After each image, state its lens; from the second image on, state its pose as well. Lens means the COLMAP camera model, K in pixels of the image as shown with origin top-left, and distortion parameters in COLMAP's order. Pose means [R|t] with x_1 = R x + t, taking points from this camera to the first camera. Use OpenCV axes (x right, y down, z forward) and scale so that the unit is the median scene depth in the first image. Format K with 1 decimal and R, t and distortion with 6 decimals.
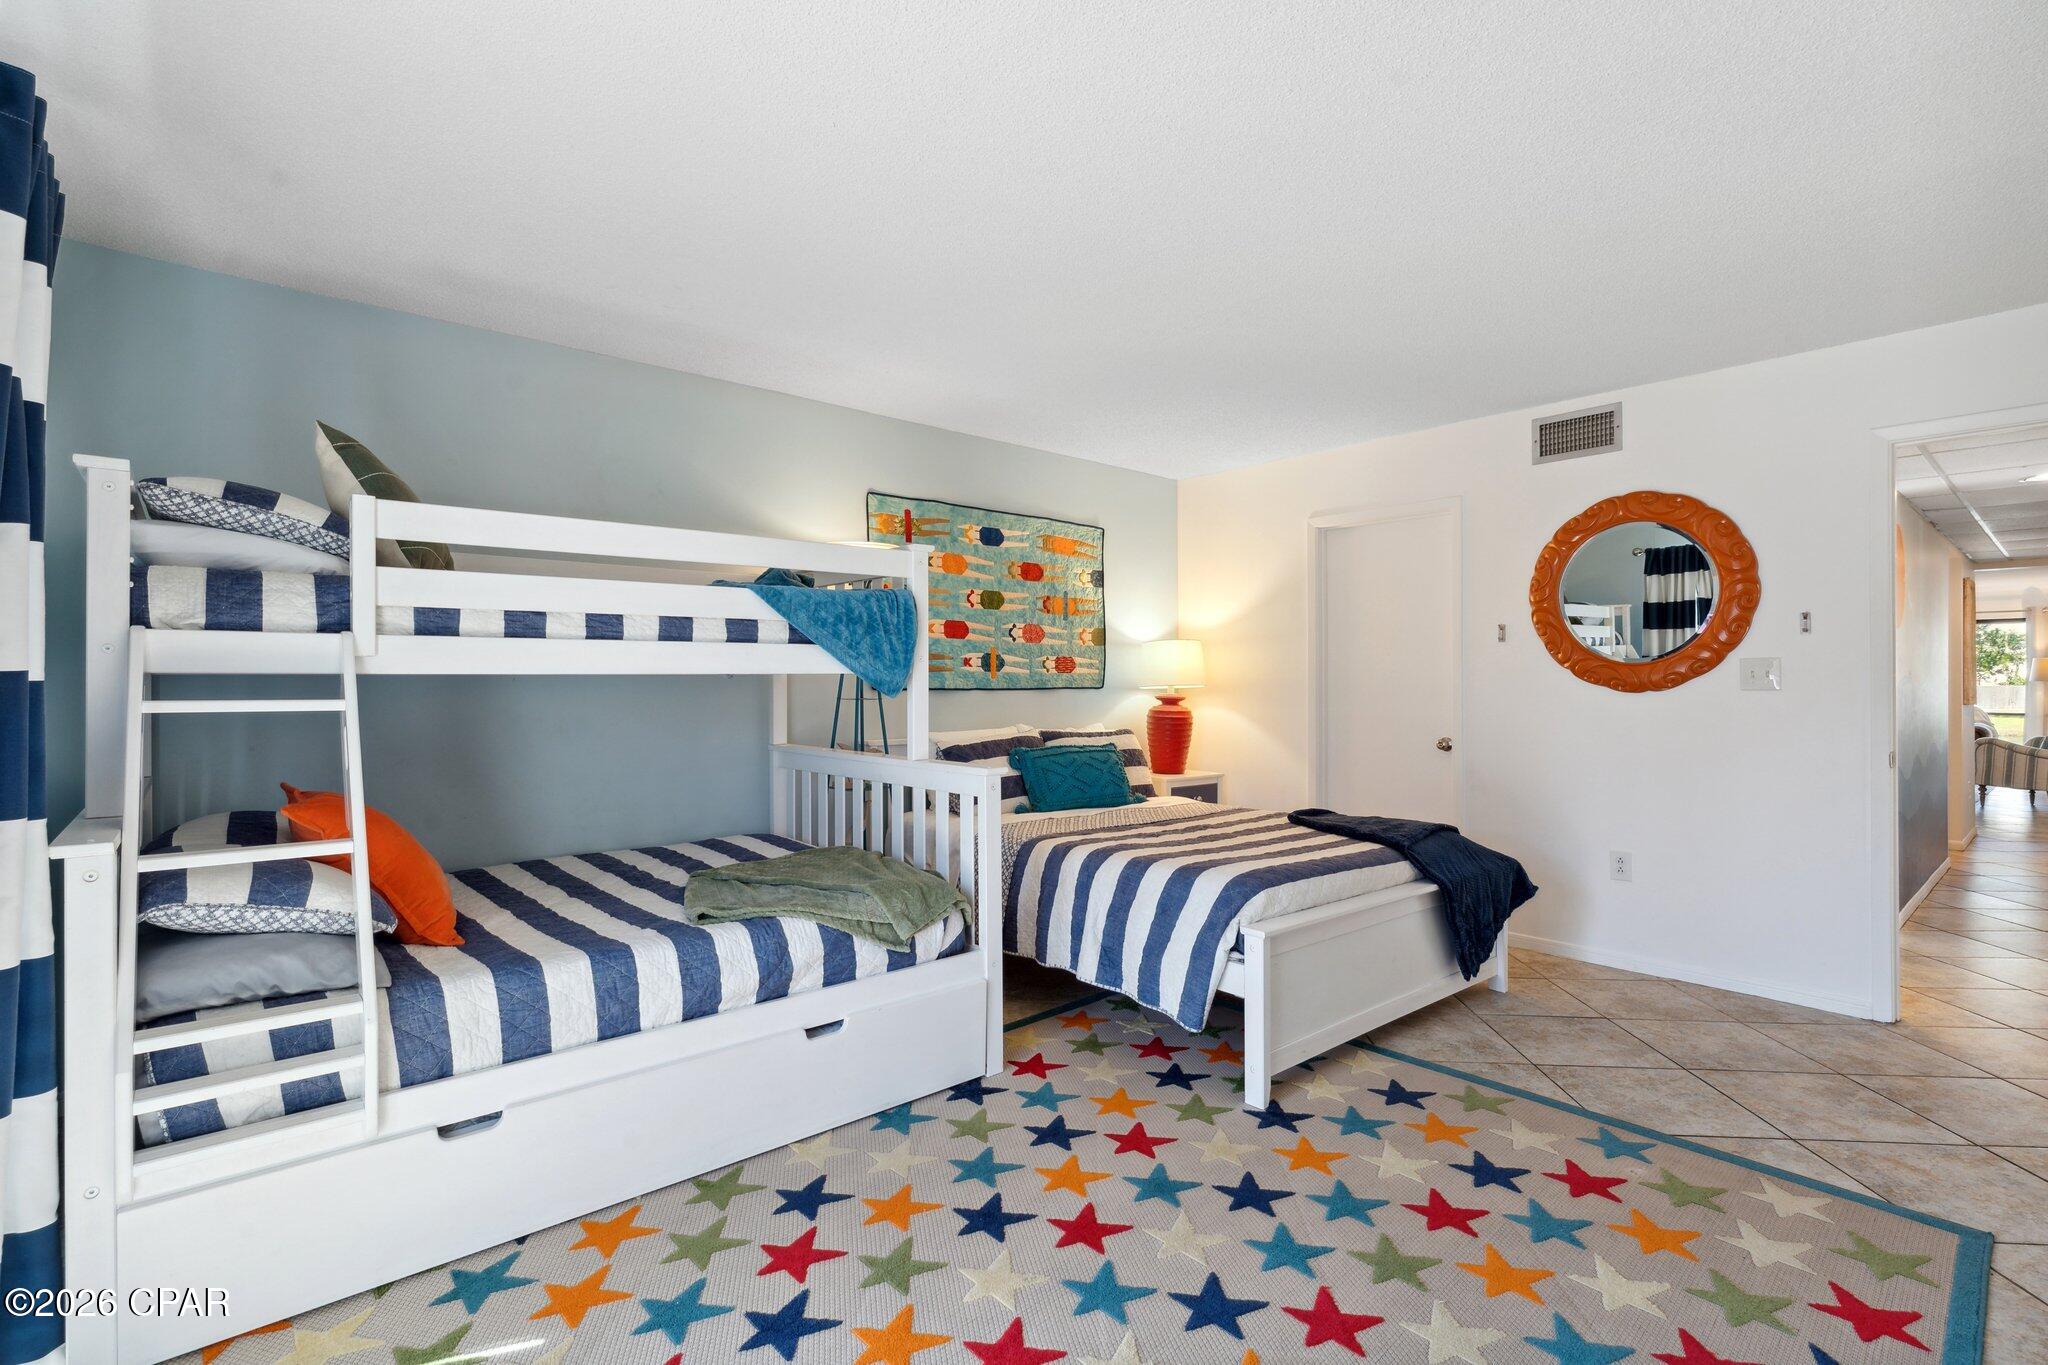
lens RADIAL K [[962.9, 0, 1029.0], [0, 962.9, 721.3], [0, 0, 1]] dist [-0.001467, 0.000841]
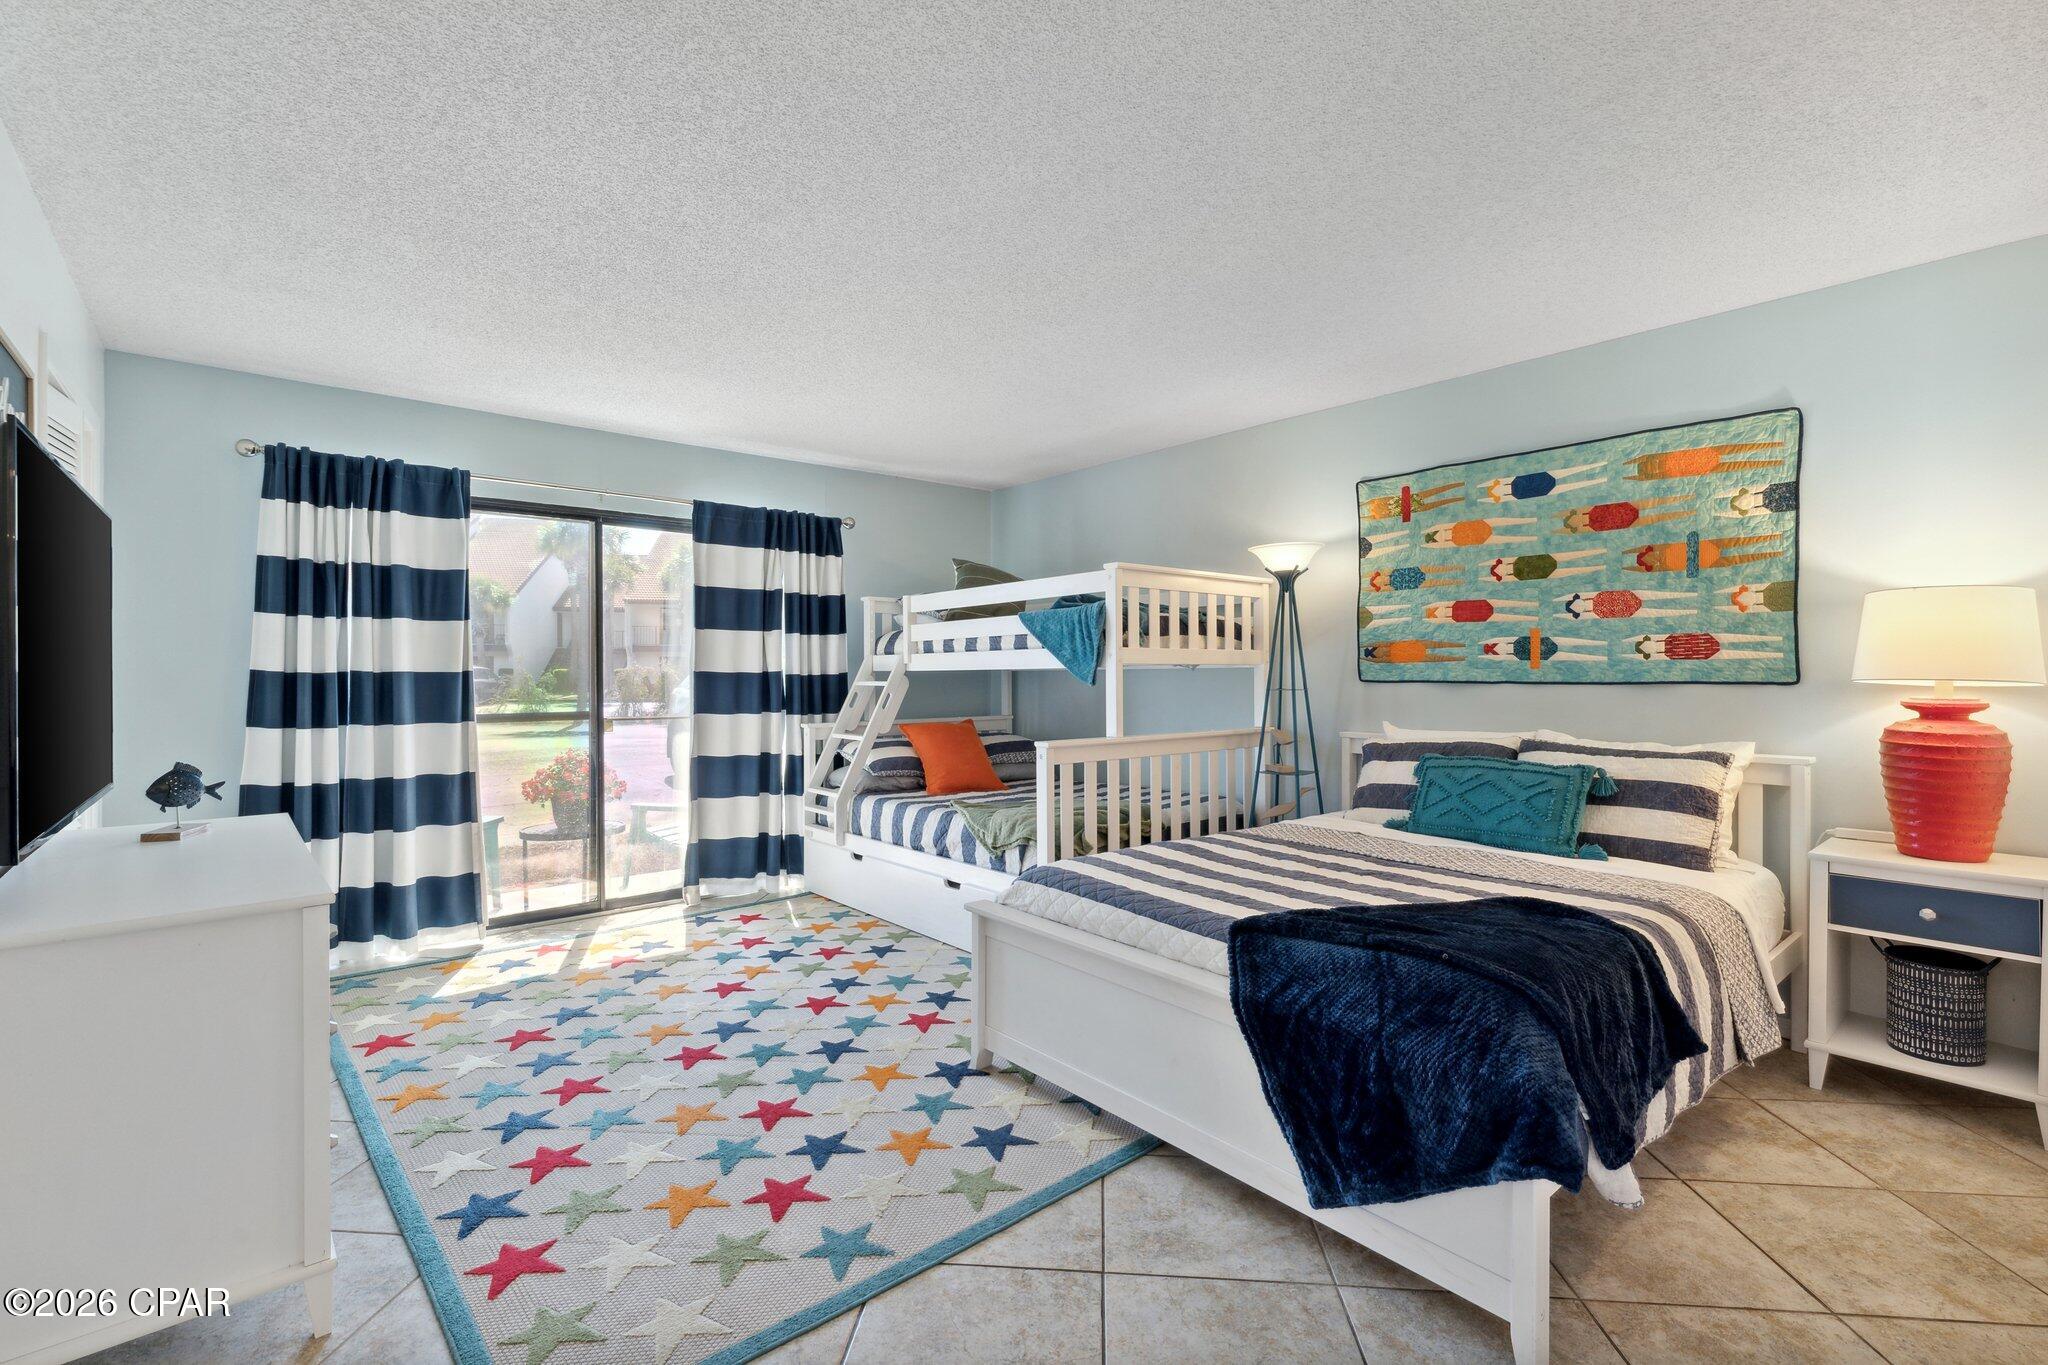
lens RADIAL K [[919.6, 0, 1015.9], [0, 919.6, 733.8], [0, 0, 1]] dist [-0.003622, 0.000314]
pose [[-0.028779, 0.067241, -0.997322, 0.759780], [-0.037587, 0.996956, 0.068301, -0.028842], [0.998879, 0.039452, -0.026164, 0.643181]]
